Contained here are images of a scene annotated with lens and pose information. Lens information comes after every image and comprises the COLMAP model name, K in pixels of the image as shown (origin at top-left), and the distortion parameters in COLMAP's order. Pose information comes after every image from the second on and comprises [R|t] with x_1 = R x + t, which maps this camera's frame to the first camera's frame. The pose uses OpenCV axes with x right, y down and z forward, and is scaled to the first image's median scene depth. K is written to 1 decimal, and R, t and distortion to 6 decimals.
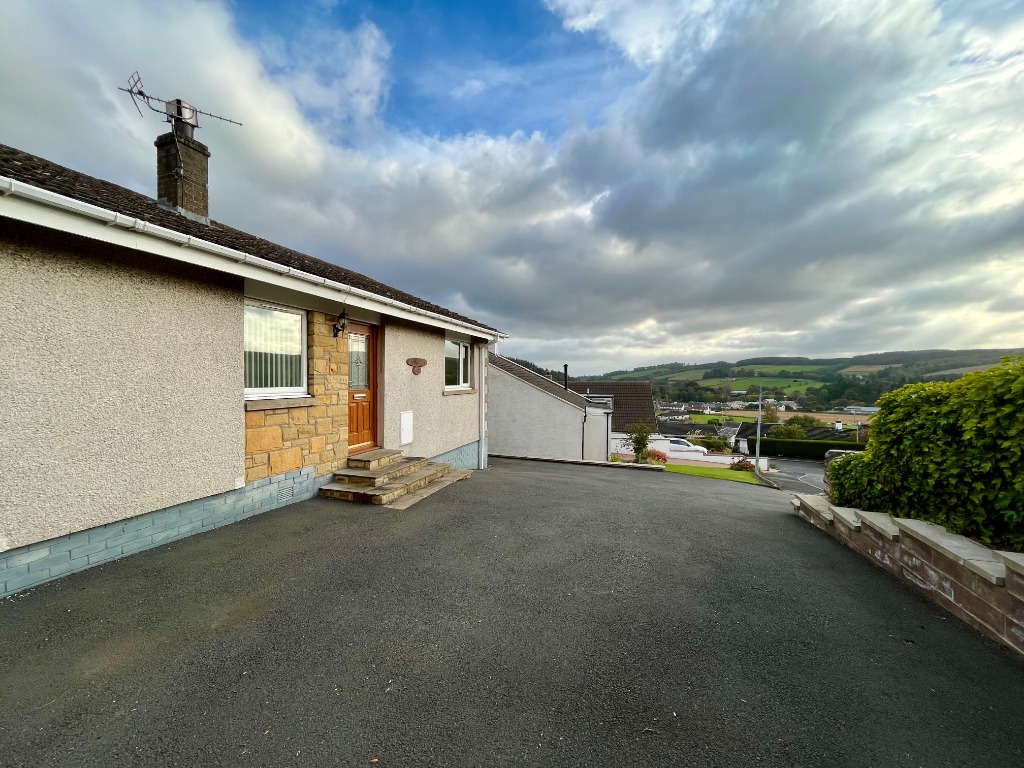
lens RADIAL K [[415.3, 0, 495.4], [0, 415.3, 385.3], [0, 0, 1]] dist [-0.001281, -0.000230]
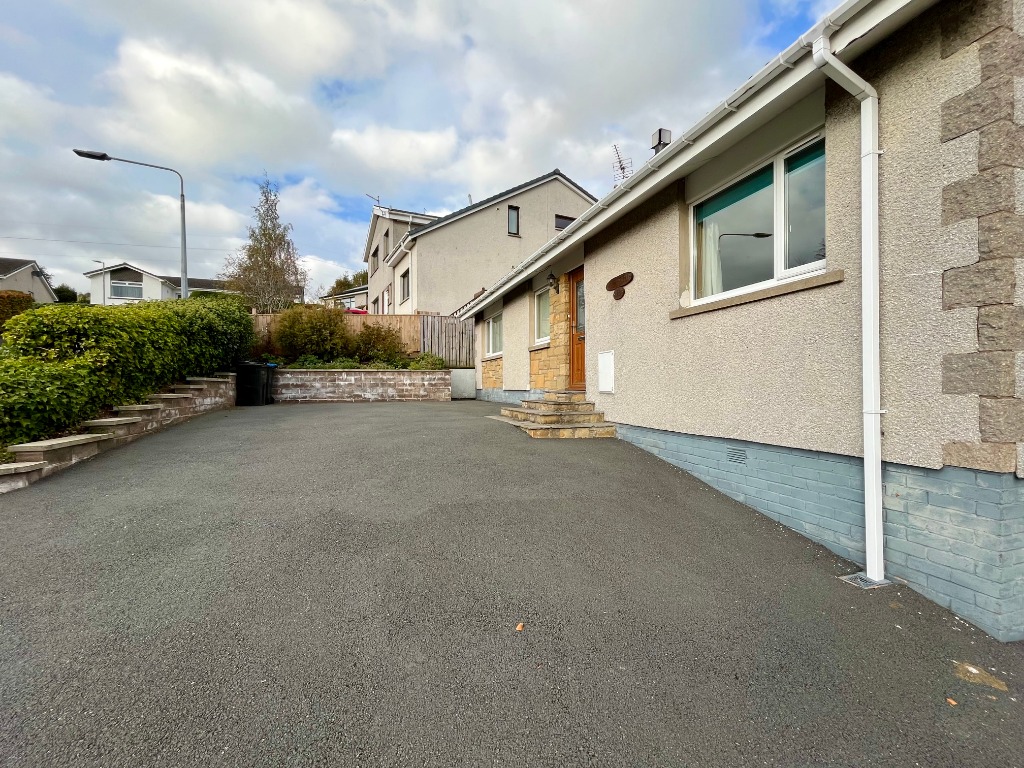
lens RADIAL K [[435.8, 0, 521.8], [0, 435.8, 384.1], [0, 0, 1]] dist [0.000657, 0.000183]
pose [[-0.770374, 0.004624, -0.637576, 0.559145], [-0.001873, 0.999953, 0.009515, 0.152028], [0.637590, 0.008524, -0.770329, 1.978847]]
